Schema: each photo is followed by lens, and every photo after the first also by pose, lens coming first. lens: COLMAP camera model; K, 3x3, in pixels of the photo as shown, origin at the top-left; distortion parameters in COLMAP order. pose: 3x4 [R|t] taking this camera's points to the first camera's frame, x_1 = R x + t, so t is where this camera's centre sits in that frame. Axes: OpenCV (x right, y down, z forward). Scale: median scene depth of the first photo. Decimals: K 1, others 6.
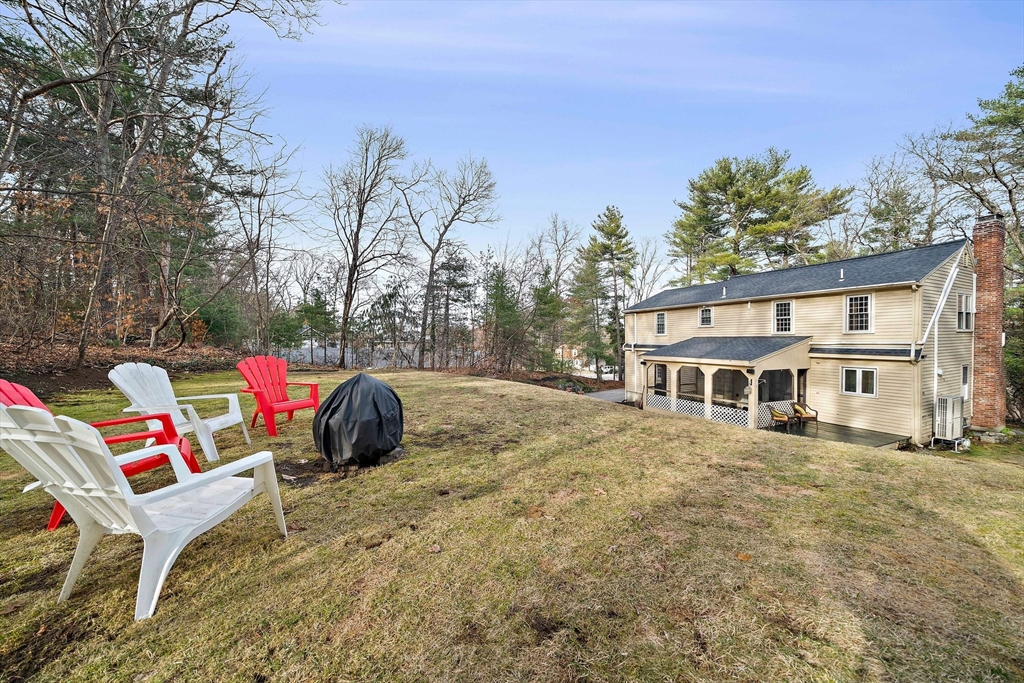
lens RADIAL K [[358.7, 0, 511.7], [0, 358.7, 341.9], [0, 0, 1]] dist [-0.012276, 0.000240]
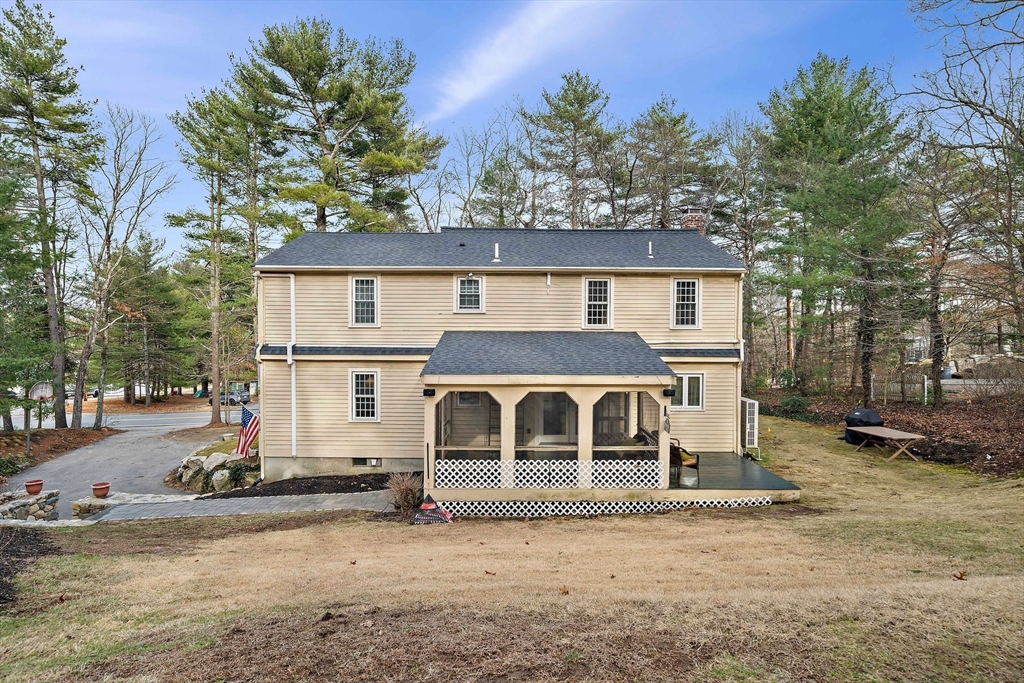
lens RADIAL K [[556.8, 0, 512.0], [0, 556.8, 343.3], [0, 0, 1]] dist [-0.010782, -0.000117]
pose [[0.403164, -0.017524, 0.914960, -0.222260], [0.001566, 0.999828, 0.018459, -0.013189], [-0.915126, -0.006009, 0.403123, 0.698478]]
